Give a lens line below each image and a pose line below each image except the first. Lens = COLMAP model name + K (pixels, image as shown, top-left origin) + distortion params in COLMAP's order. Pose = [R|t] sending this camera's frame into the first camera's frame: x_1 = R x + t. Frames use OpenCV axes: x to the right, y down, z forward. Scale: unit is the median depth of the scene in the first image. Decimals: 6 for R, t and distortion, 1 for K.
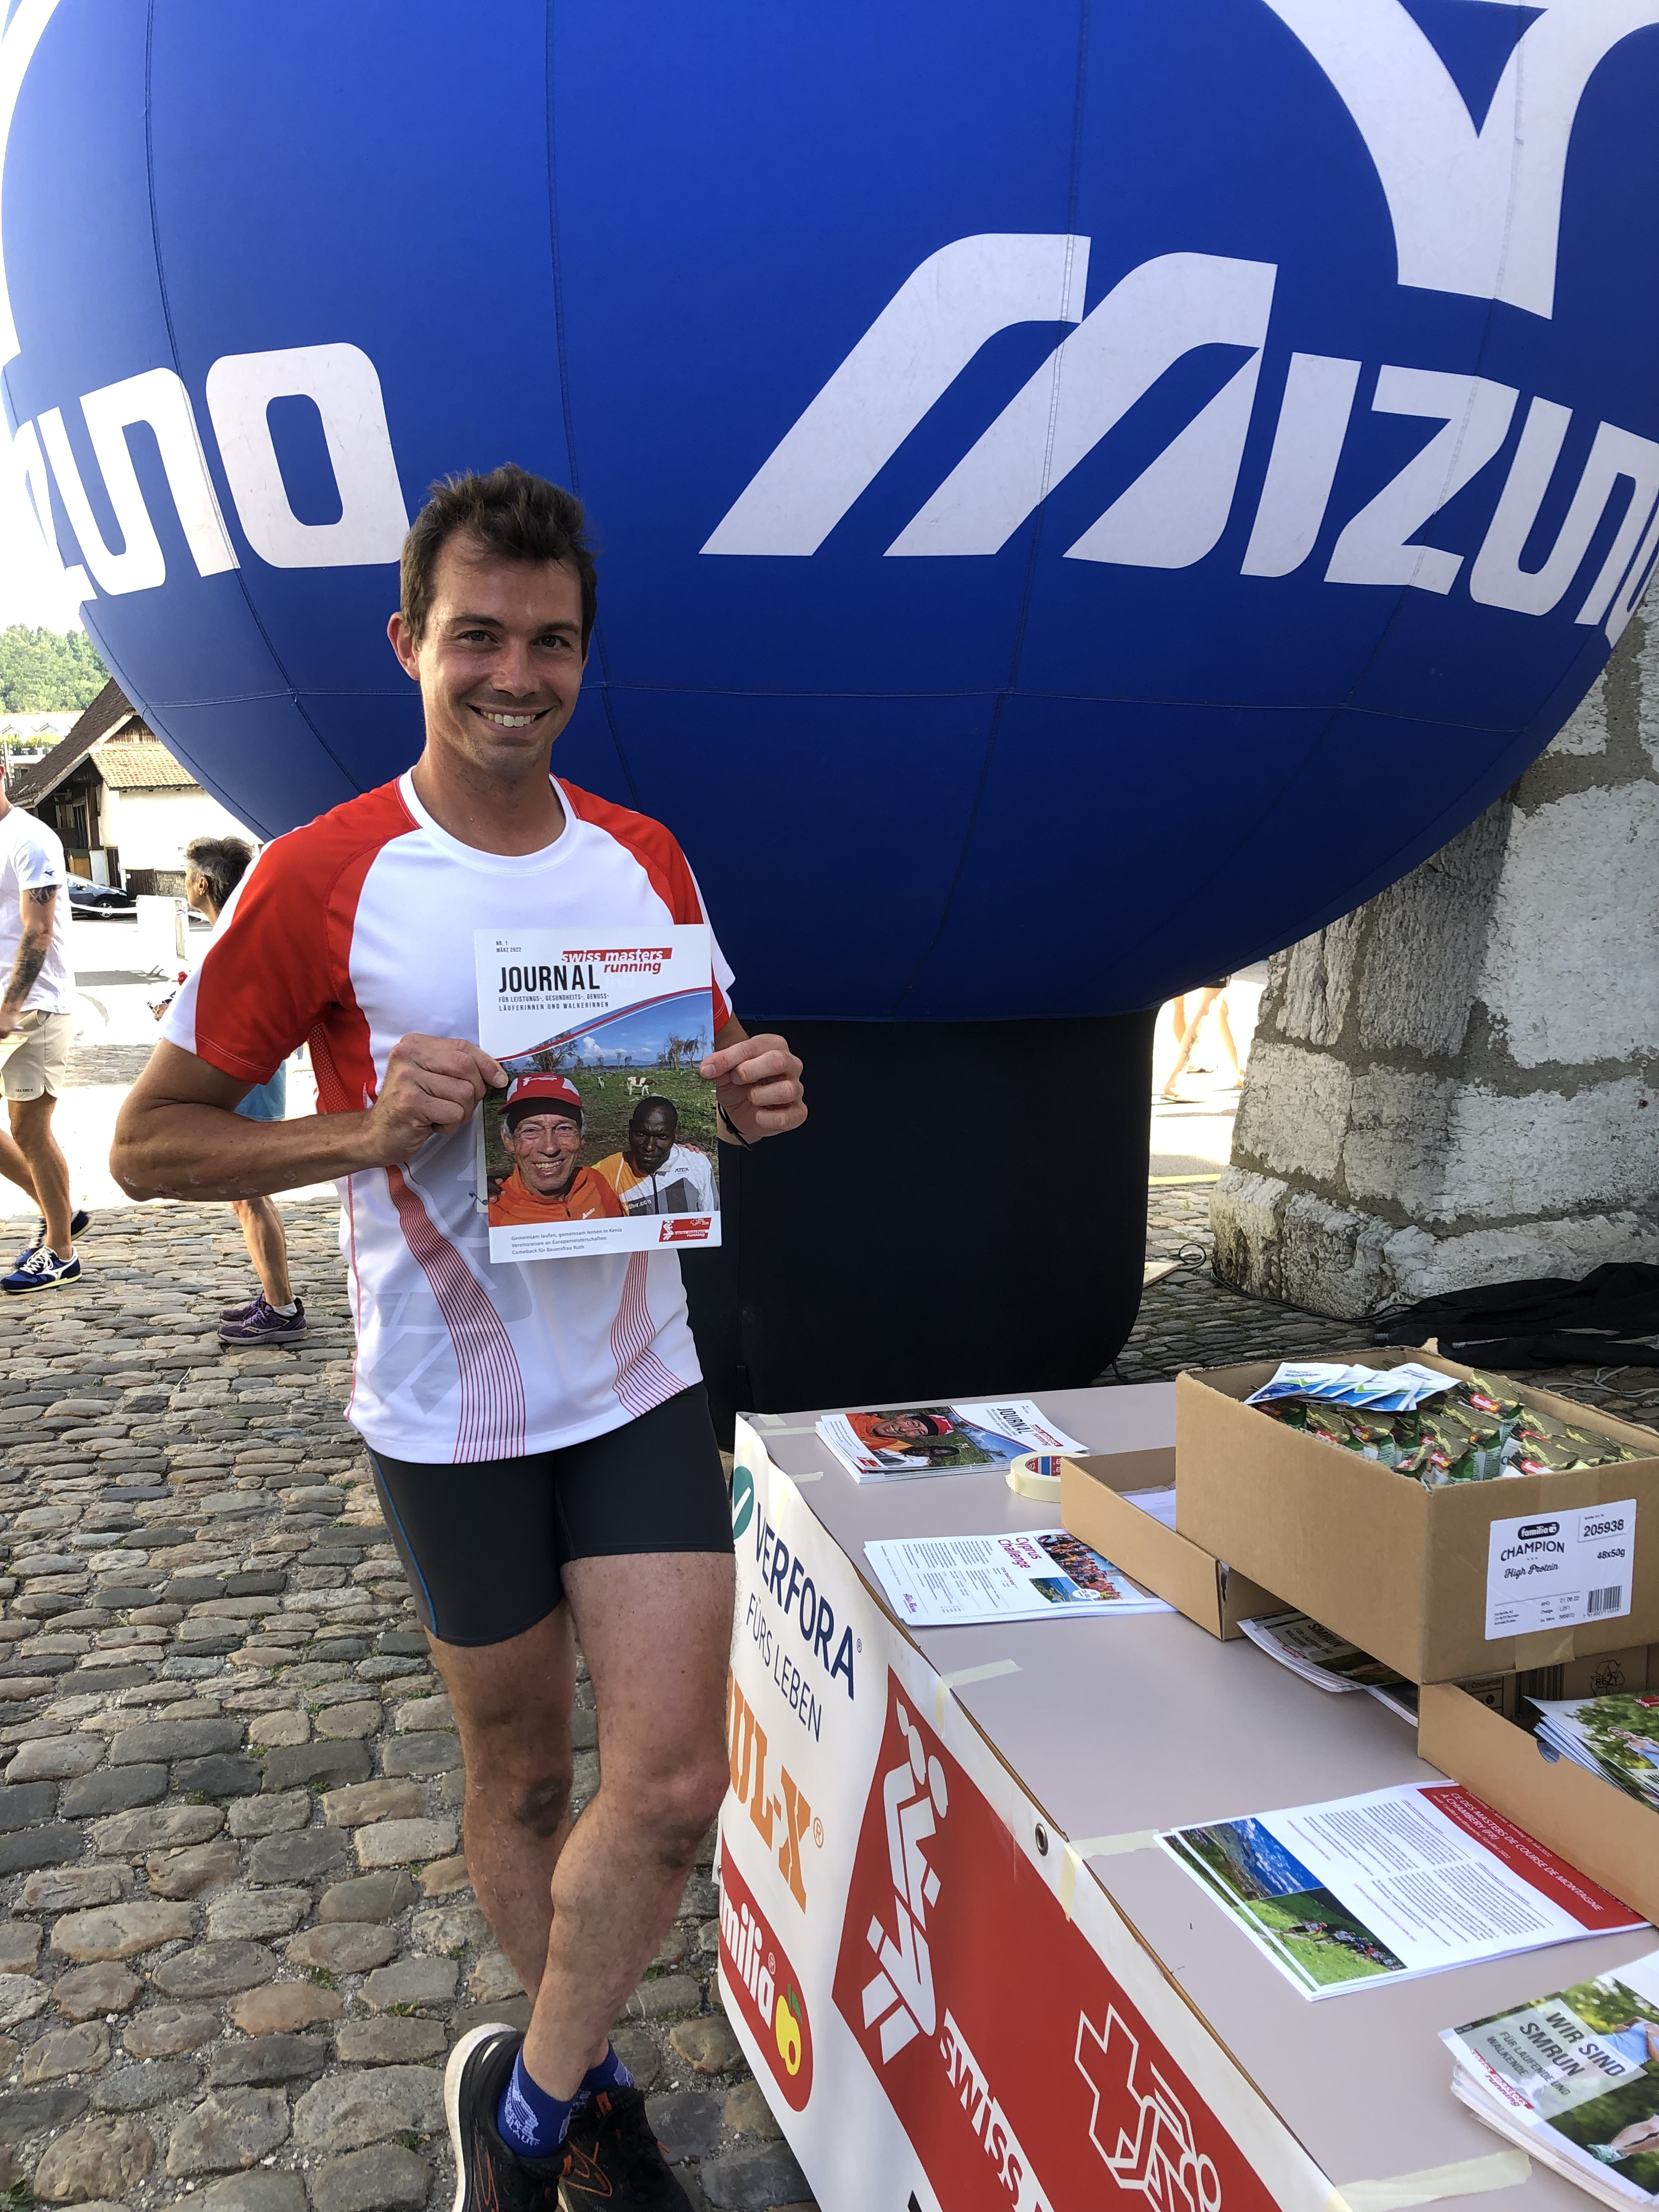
lens RADIAL K [[1791.9, 0, 813.9], [0, 1791.9, 1115.4], [0, 0, 1]] dist [0.010514, -0.032768]
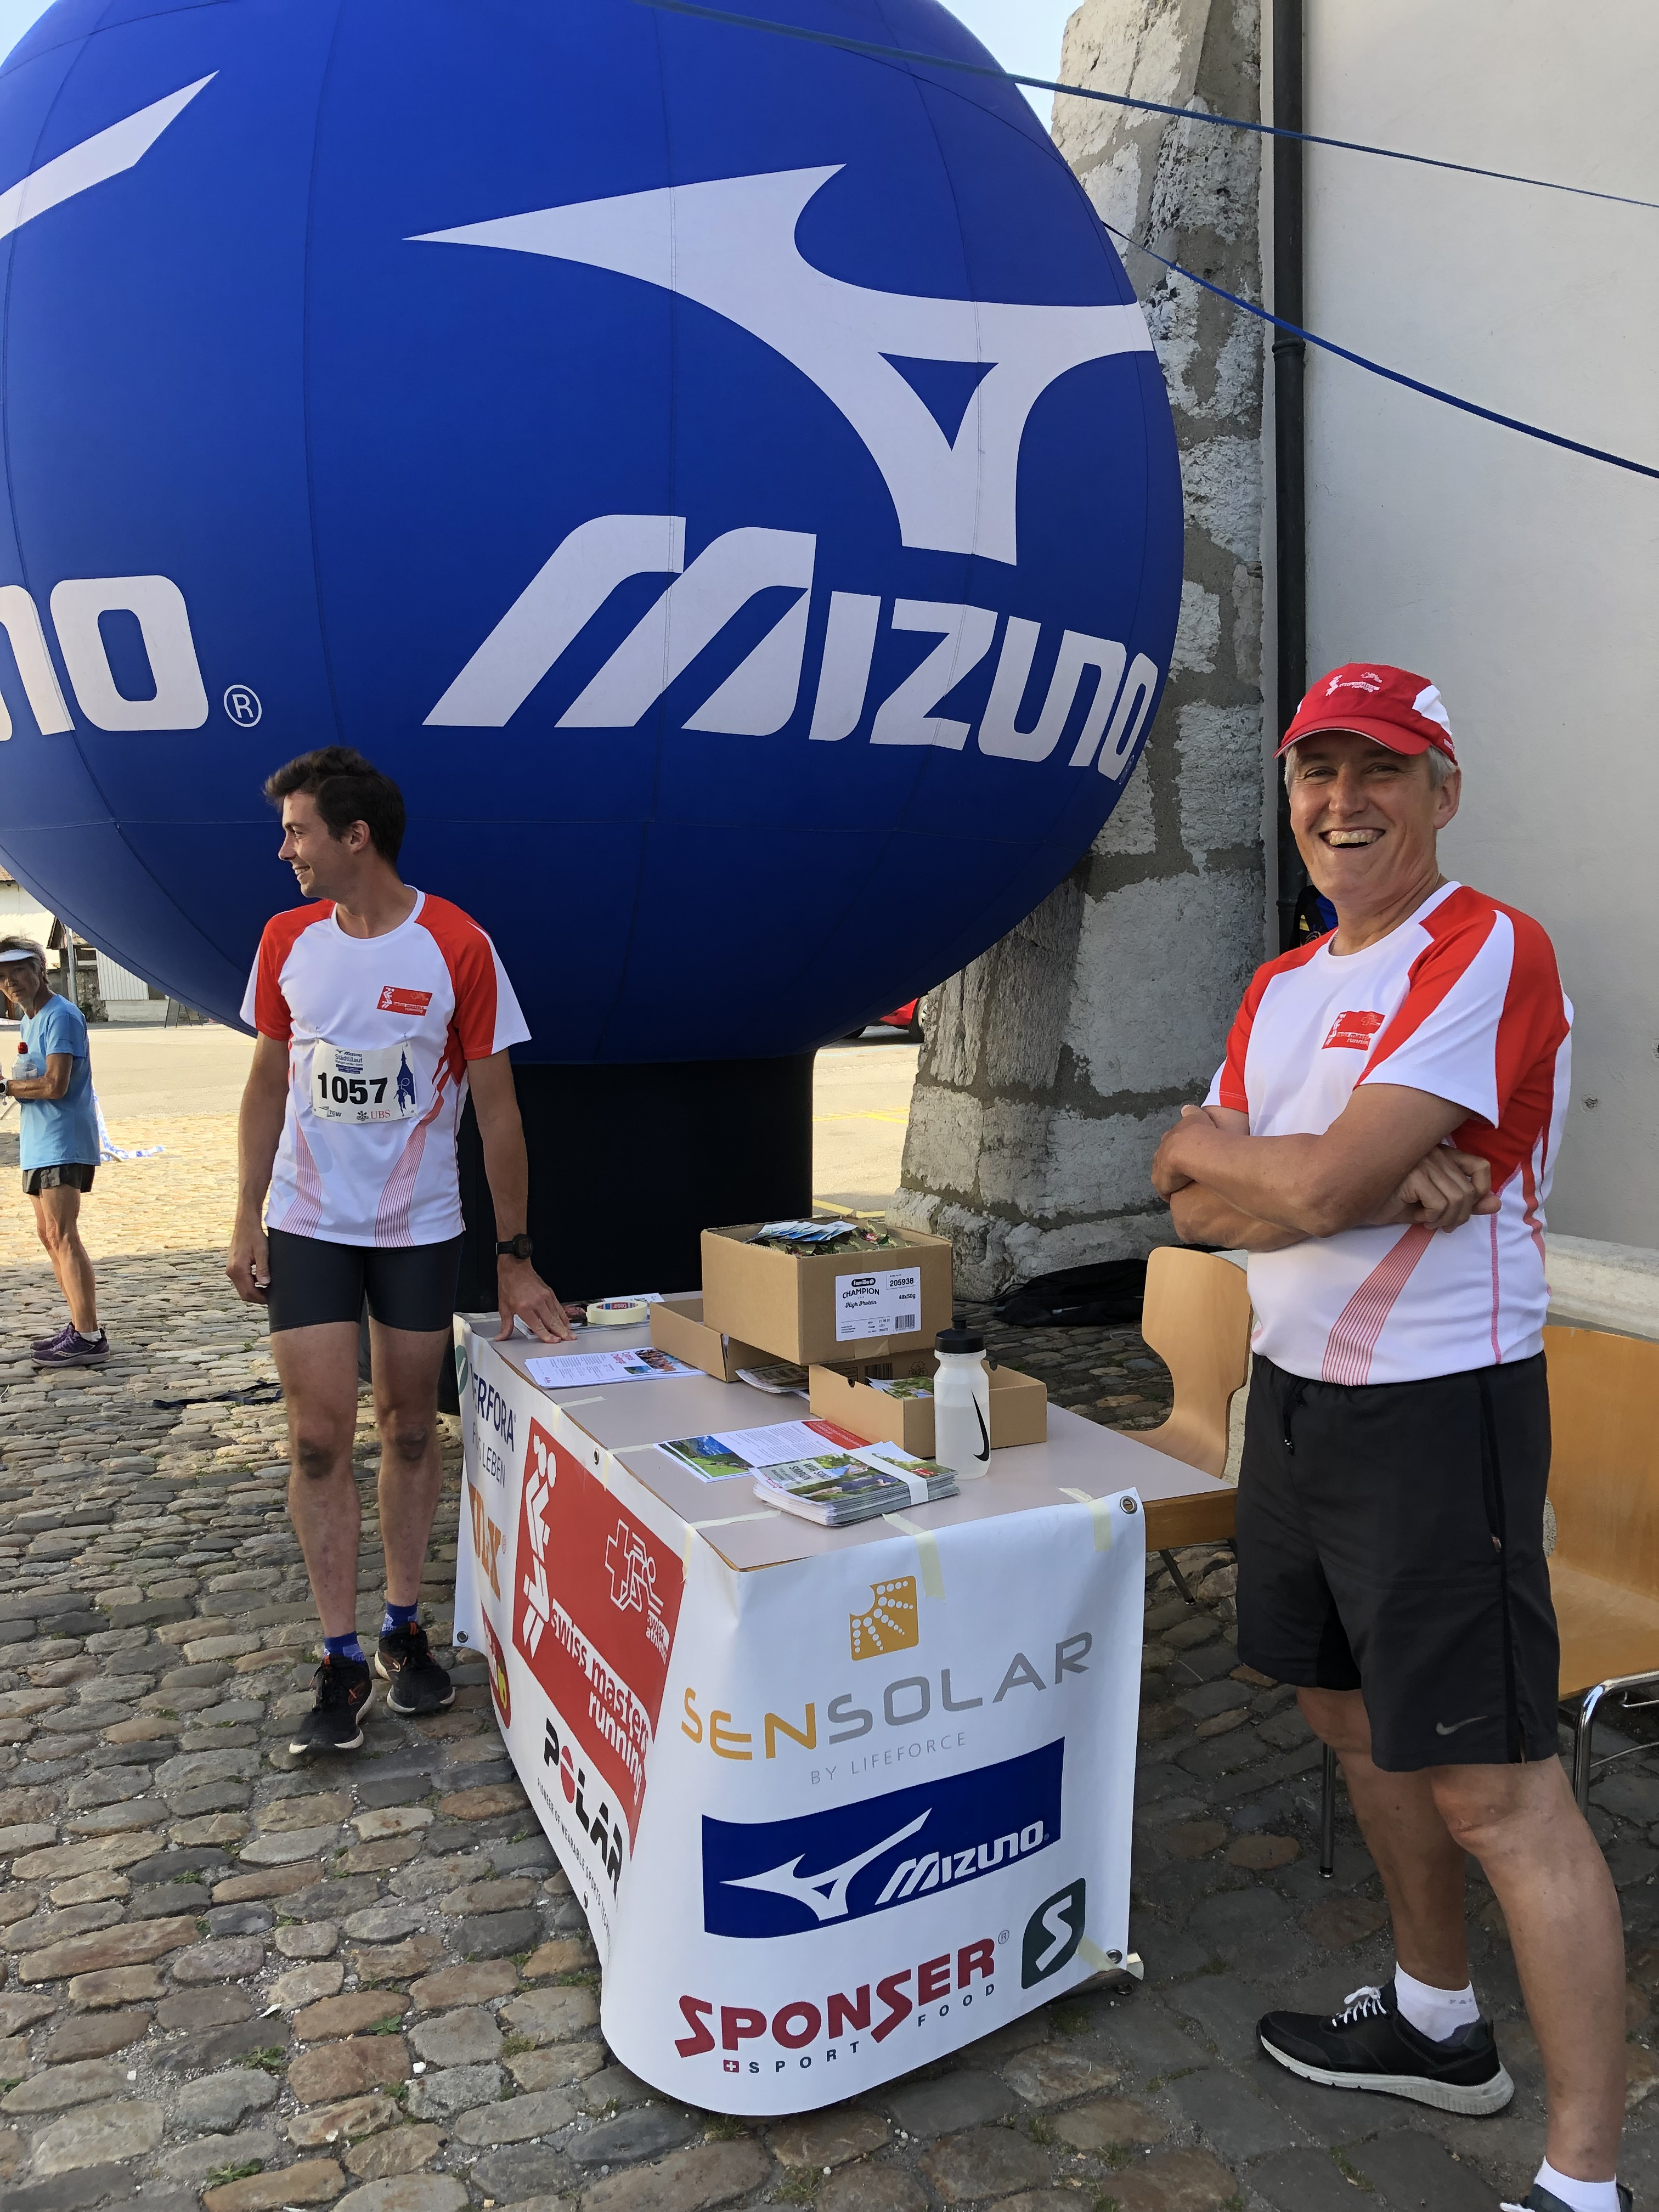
lens RADIAL K [[1791.9, 0, 852.1], [0, 1791.9, 1102.3], [0, 0, 1]] dist [0.010514, -0.032768]
pose [[0.989941, -0.026885, 0.138904, 0.063113], [0.034609, 0.997968, -0.053491, 0.066195], [-0.137184, 0.057760, 0.988860, -0.400721]]
